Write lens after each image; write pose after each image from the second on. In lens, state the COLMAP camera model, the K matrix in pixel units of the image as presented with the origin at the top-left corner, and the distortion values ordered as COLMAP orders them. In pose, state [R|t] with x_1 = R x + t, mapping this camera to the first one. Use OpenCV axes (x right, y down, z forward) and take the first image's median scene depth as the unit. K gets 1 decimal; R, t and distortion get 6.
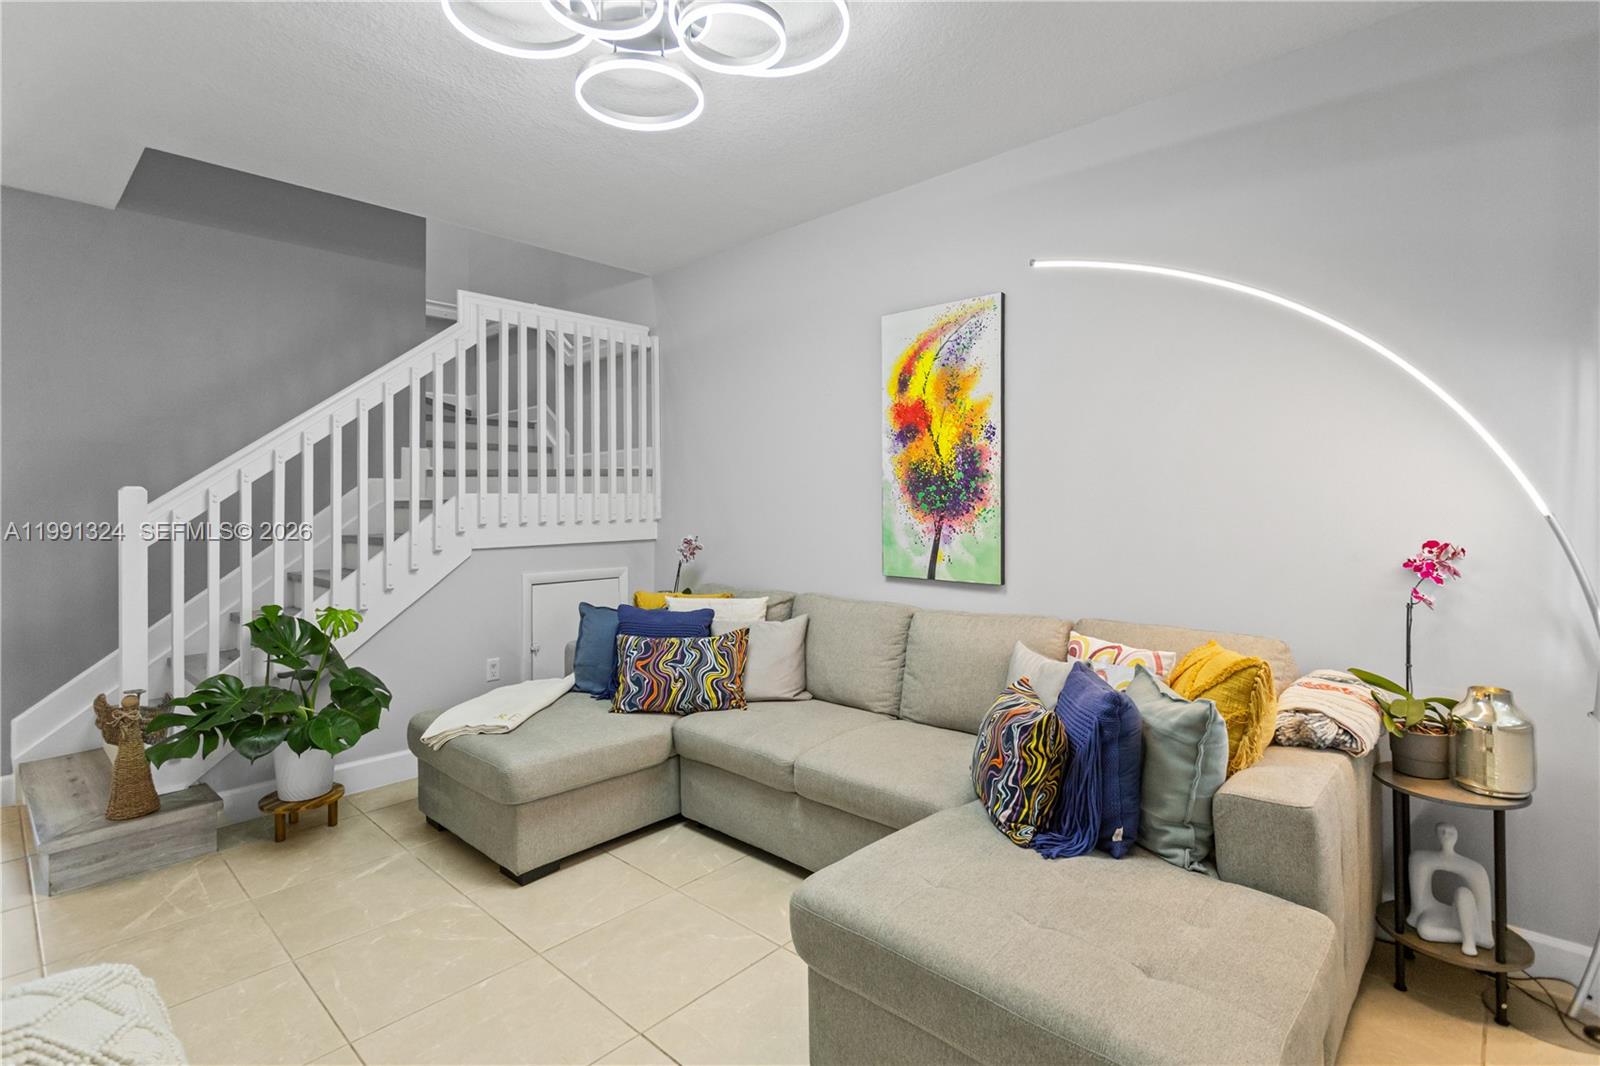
lens RADIAL K [[770.2, 0, 801.2], [0, 770.2, 507.0], [0, 0, 1]] dist [0.013707, -0.000020]
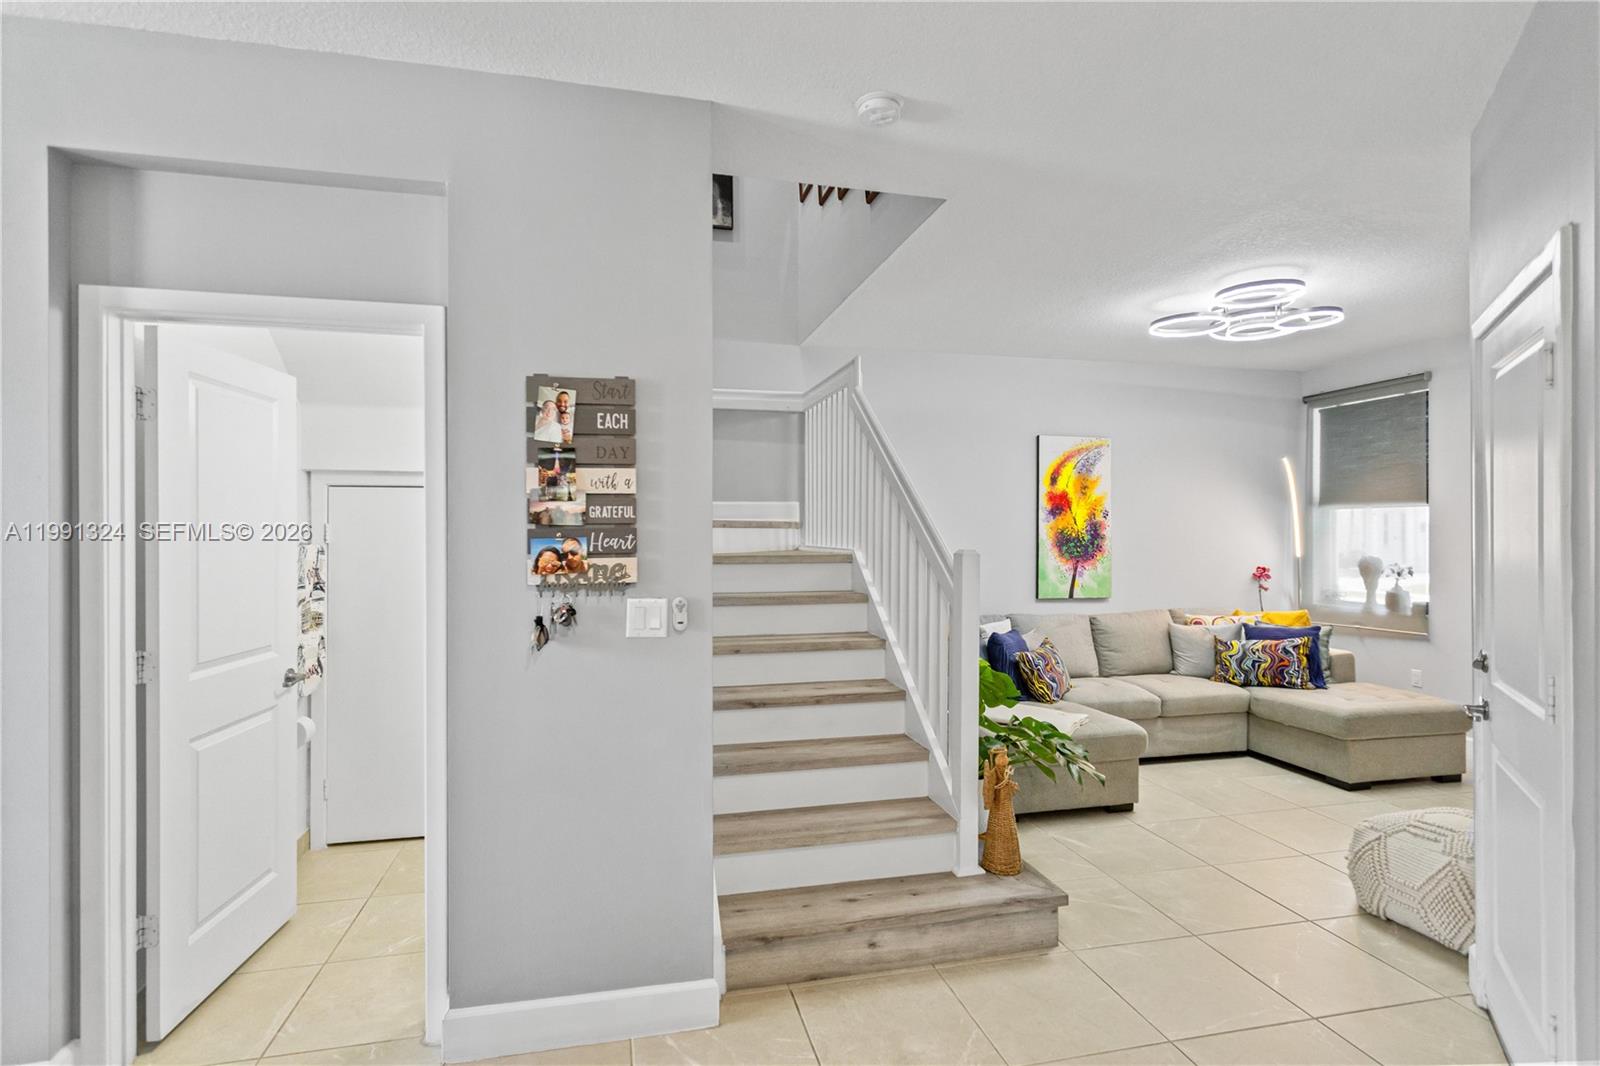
lens RADIAL K [[772.3, 0, 791.5], [0, 772.3, 543.7], [0, 0, 1]] dist [0.000242, 0.000580]
pose [[0.559794, -0.006432, 0.828607, -1.589941], [0.002947, 0.999979, 0.005772, -0.037529], [-0.828627, -0.000789, 0.559801, 0.563869]]
